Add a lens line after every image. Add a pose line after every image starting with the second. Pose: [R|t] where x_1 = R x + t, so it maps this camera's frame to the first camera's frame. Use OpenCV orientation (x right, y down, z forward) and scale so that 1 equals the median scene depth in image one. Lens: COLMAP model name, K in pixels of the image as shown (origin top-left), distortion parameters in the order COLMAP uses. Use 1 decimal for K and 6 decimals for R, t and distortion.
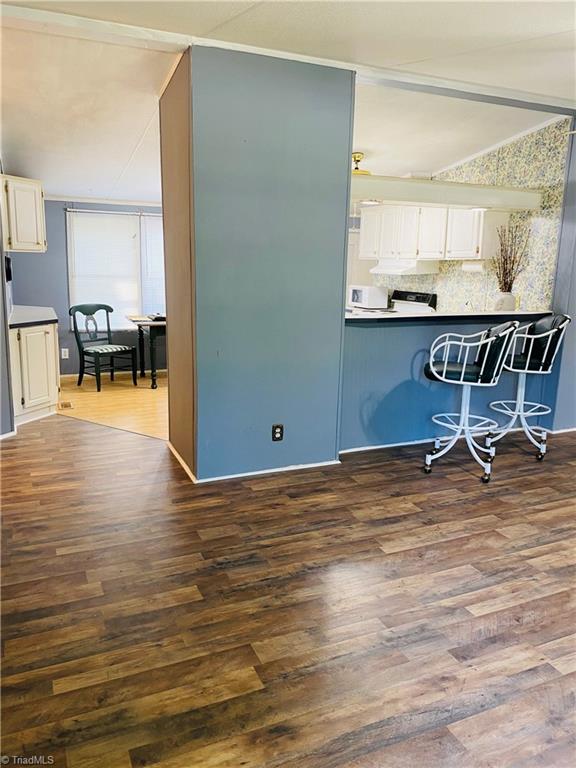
lens RADIAL K [[597.5, 0, 287.1], [0, 597.5, 370.7], [0, 0, 1]] dist [0.011550, -0.007409]
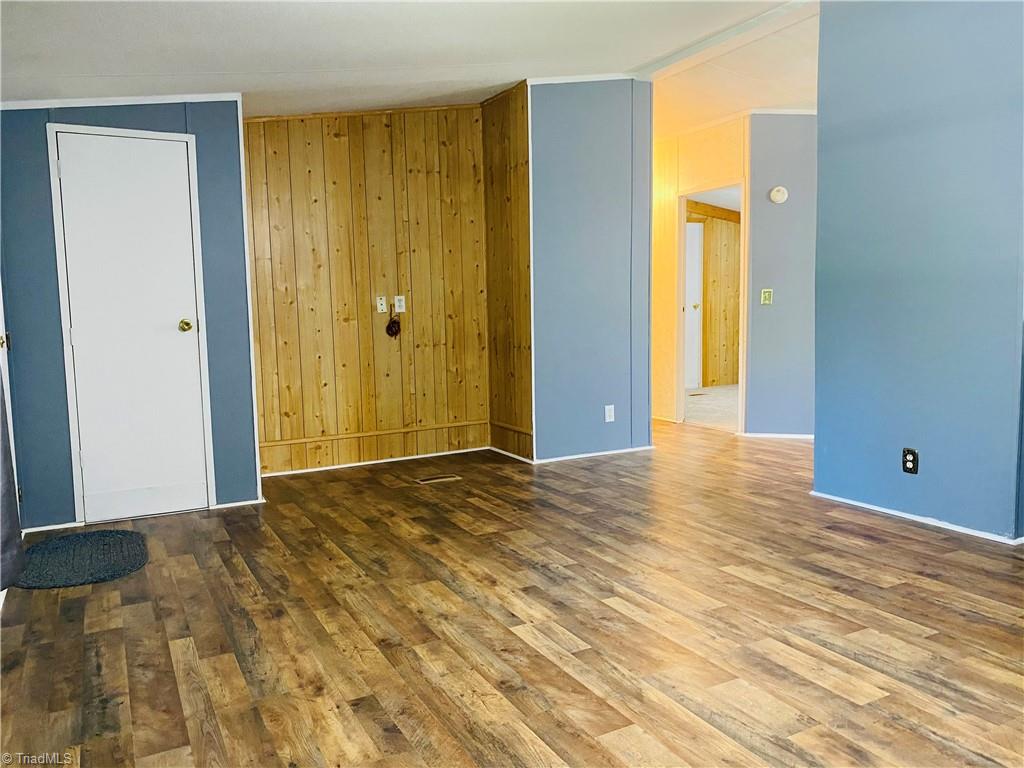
lens RADIAL K [[794.5, 0, 509.0], [0, 794.5, 362.9], [0, 0, 1]] dist [0.047694, -0.054518]
pose [[0.043221, 0.041697, -0.998195, 1.023537], [-0.163304, 0.985986, 0.034116, 0.040047], [0.985629, 0.161535, 0.049425, 0.538066]]
